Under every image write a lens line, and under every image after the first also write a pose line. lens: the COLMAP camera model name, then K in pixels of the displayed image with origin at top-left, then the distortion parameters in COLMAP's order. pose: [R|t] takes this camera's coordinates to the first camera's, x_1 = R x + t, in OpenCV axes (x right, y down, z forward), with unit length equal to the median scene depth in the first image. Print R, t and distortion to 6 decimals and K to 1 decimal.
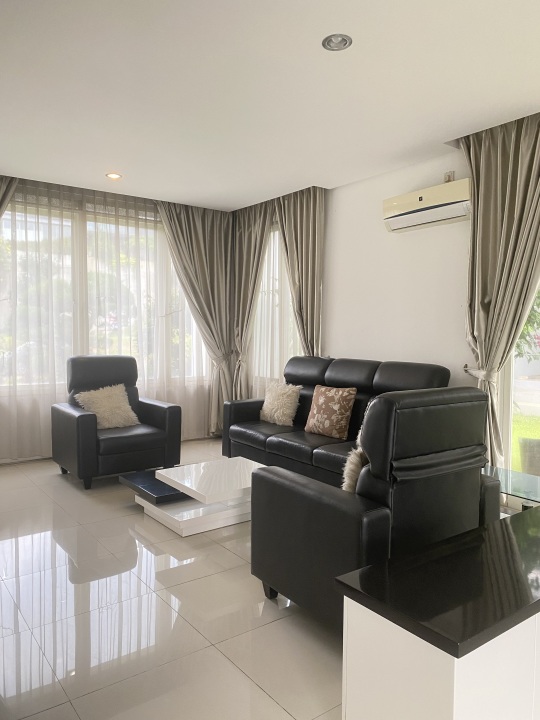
lens RADIAL K [[546.6, 0, 268.6], [0, 546.6, 356.3], [0, 0, 1]] dist [0.055256, -0.071077]
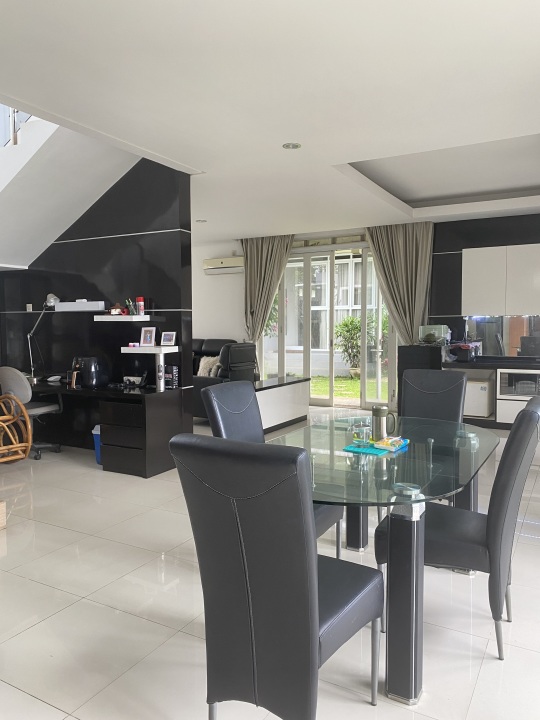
lens RADIAL K [[546.6, 0, 268.6], [0, 546.6, 356.3], [0, 0, 1]] dist [0.055256, -0.071077]
pose [[0.911119, -0.036014, 0.410567, -0.479259], [0.028804, 0.999303, 0.023736, 0.036649], [-0.411136, -0.009801, 0.911521, -1.096927]]
